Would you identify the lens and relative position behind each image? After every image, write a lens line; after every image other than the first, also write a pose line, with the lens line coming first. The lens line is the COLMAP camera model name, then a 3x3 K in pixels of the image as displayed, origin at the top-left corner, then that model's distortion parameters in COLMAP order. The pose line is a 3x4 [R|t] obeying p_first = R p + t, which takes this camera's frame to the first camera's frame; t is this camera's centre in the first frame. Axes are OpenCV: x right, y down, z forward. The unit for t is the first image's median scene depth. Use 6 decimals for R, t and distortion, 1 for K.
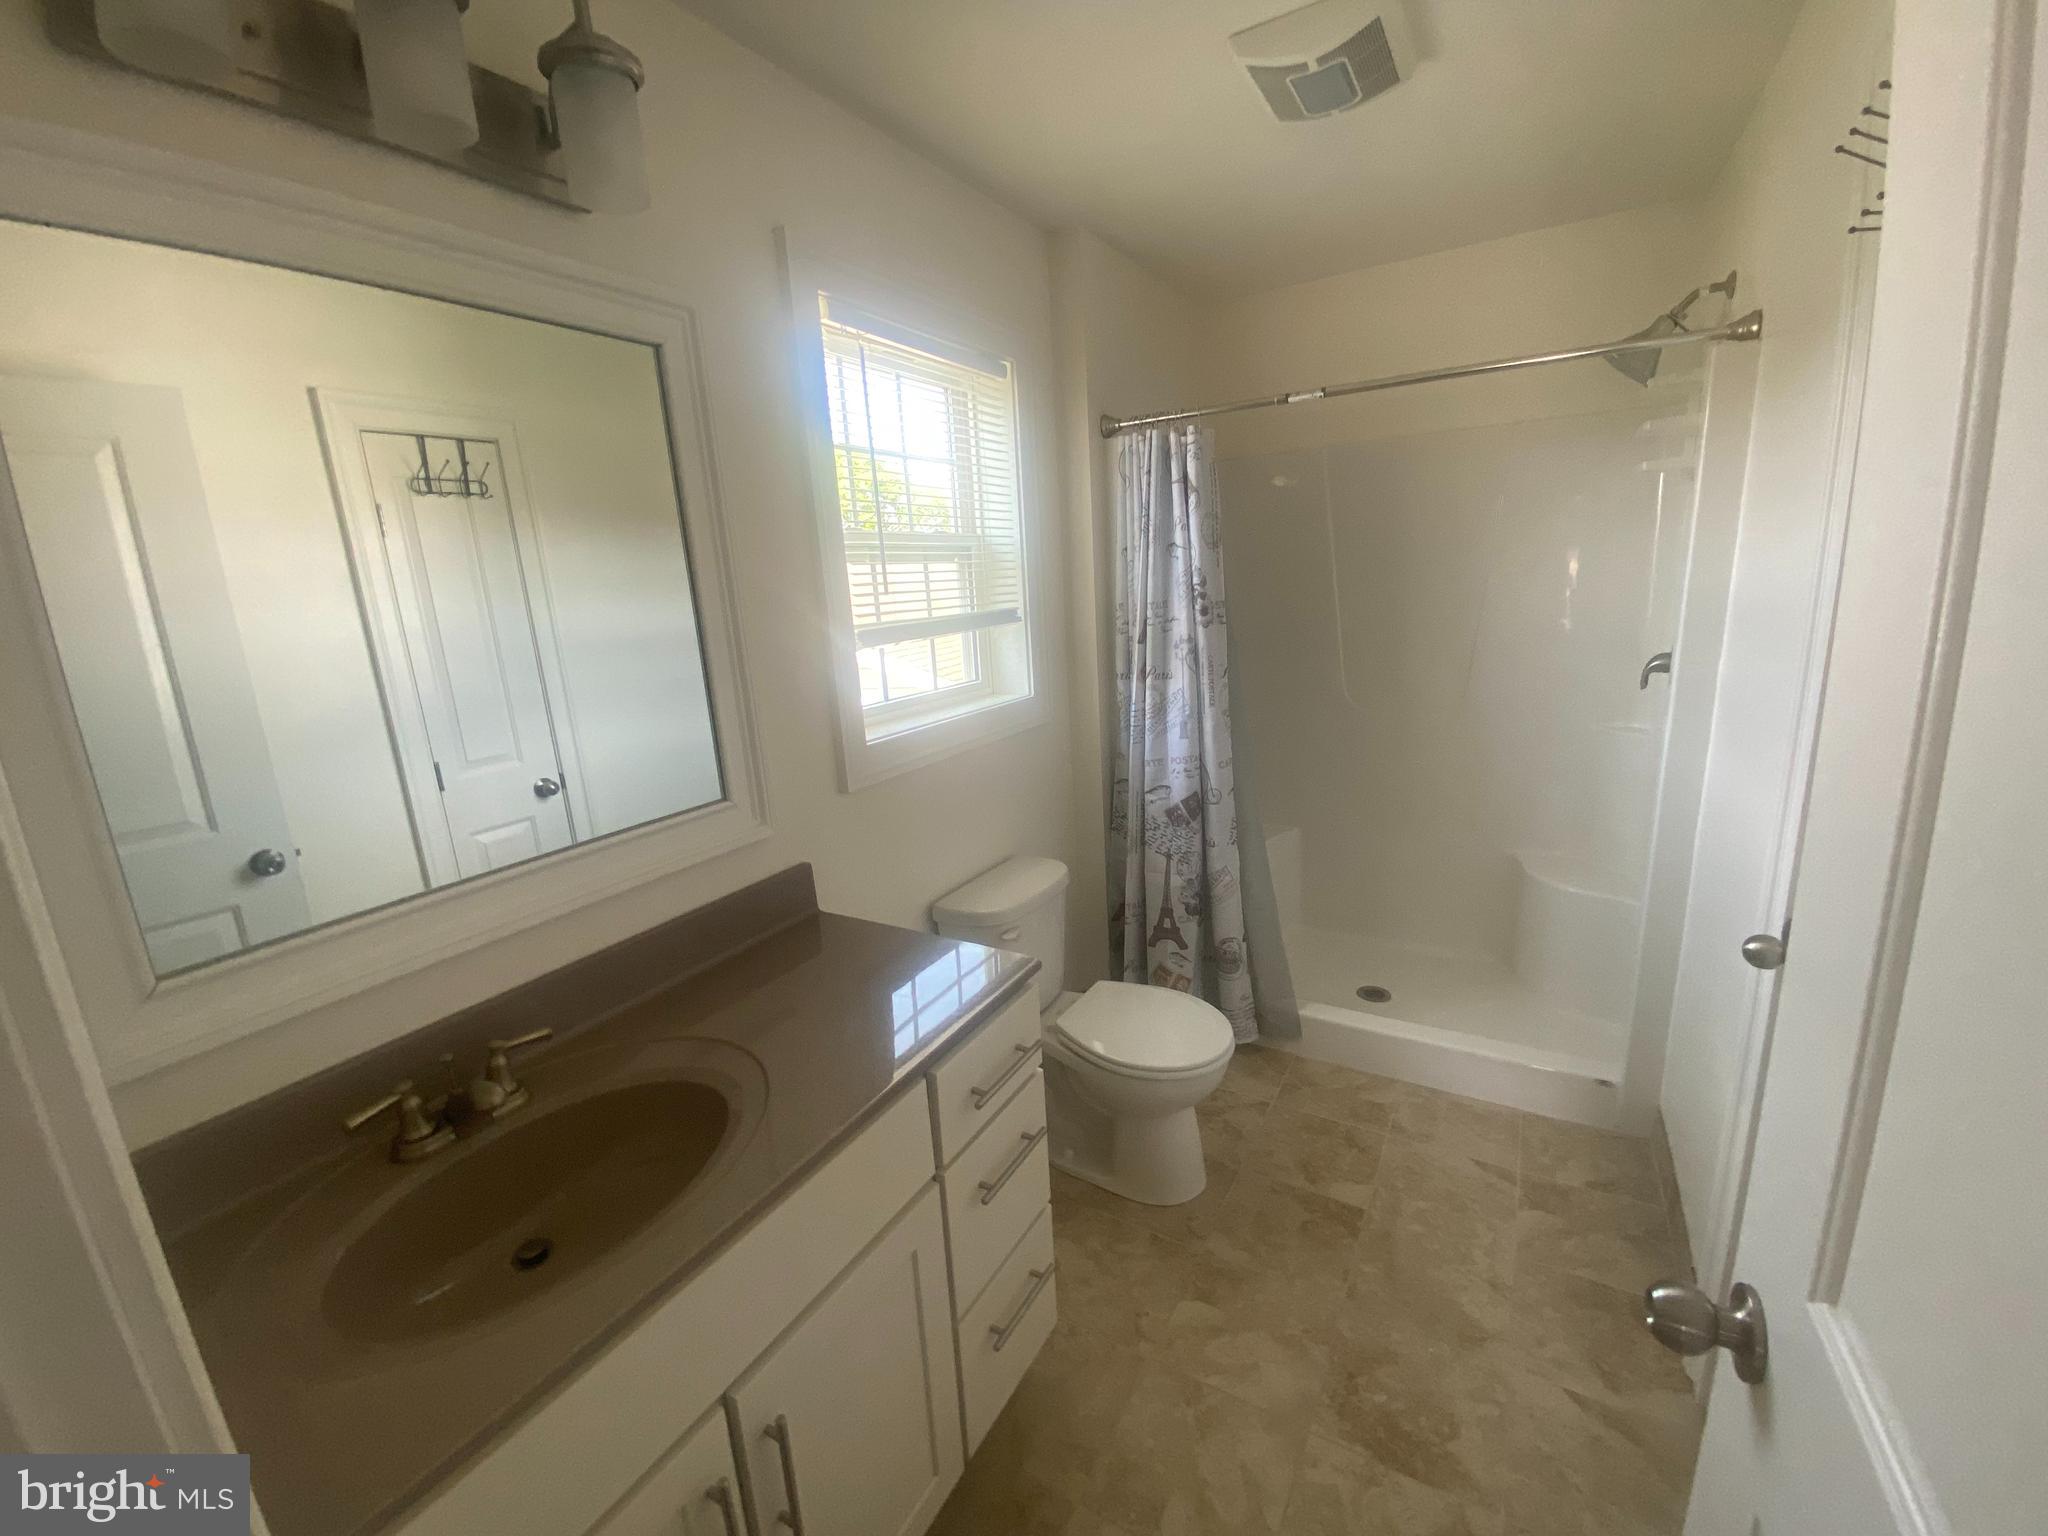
lens RADIAL K [[833.6, 0, 1021.9], [0, 833.6, 771.7], [0, 0, 1]] dist [0.009221, -0.014433]
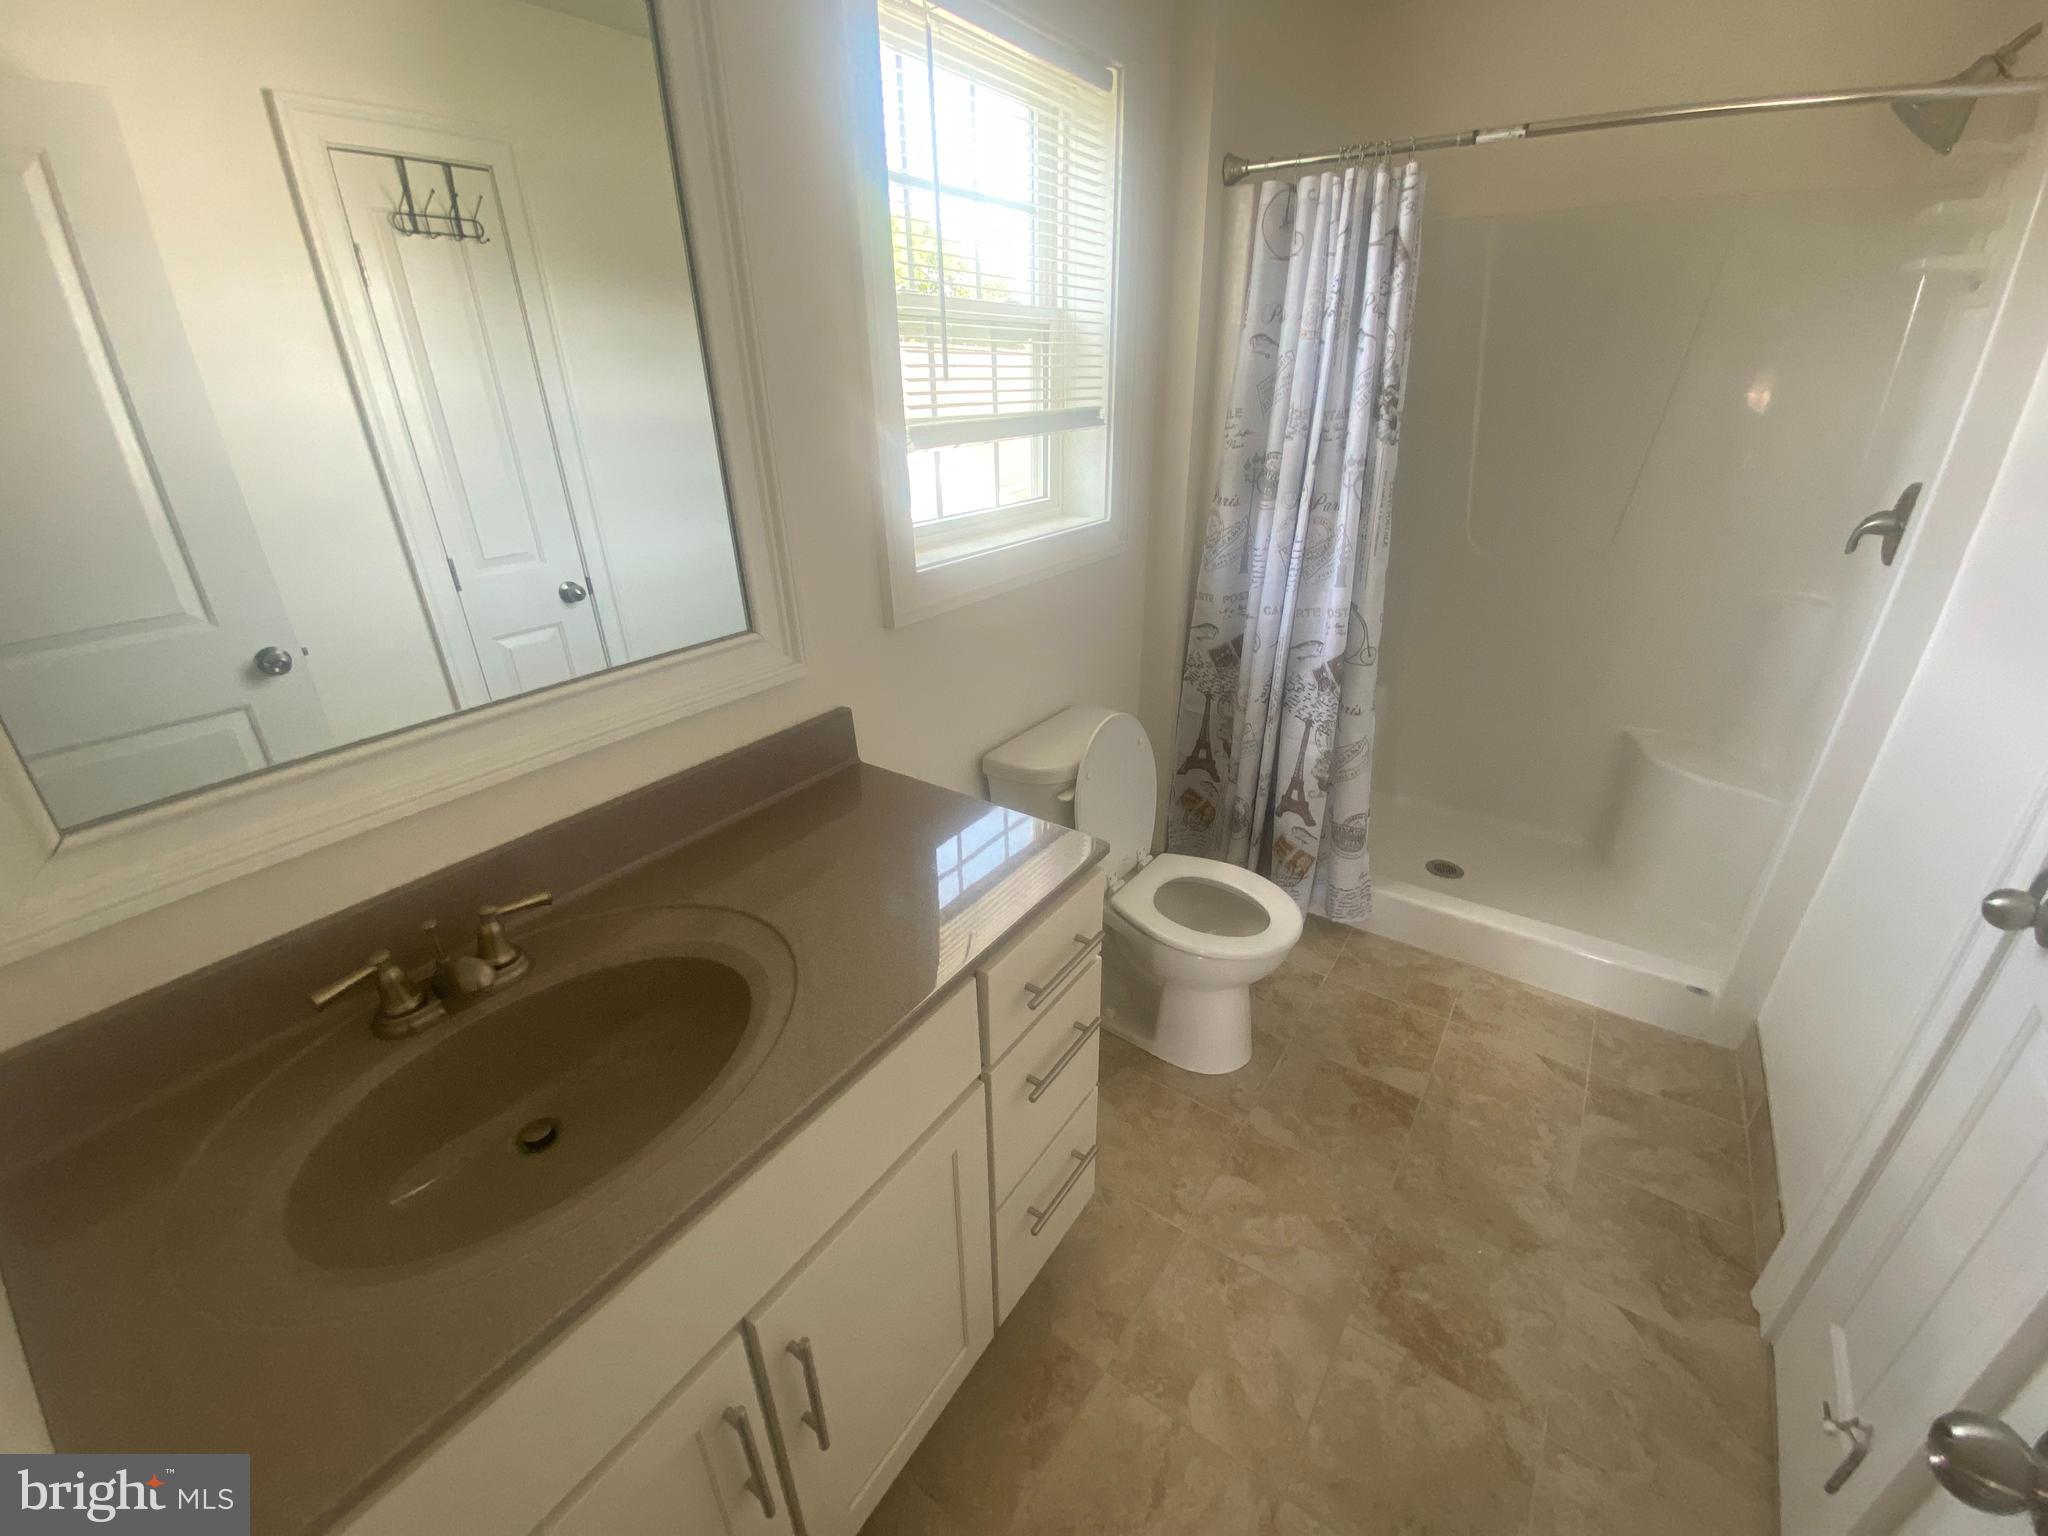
lens RADIAL K [[833.6, 0, 1021.9], [0, 833.6, 771.7], [0, 0, 1]] dist [0.009221, -0.014433]
pose [[0.996717, 0.068378, -0.043351, -0.029220], [-0.057686, 0.975490, 0.212347, -0.019006], [0.056808, -0.209149, 0.976232, 0.131563]]
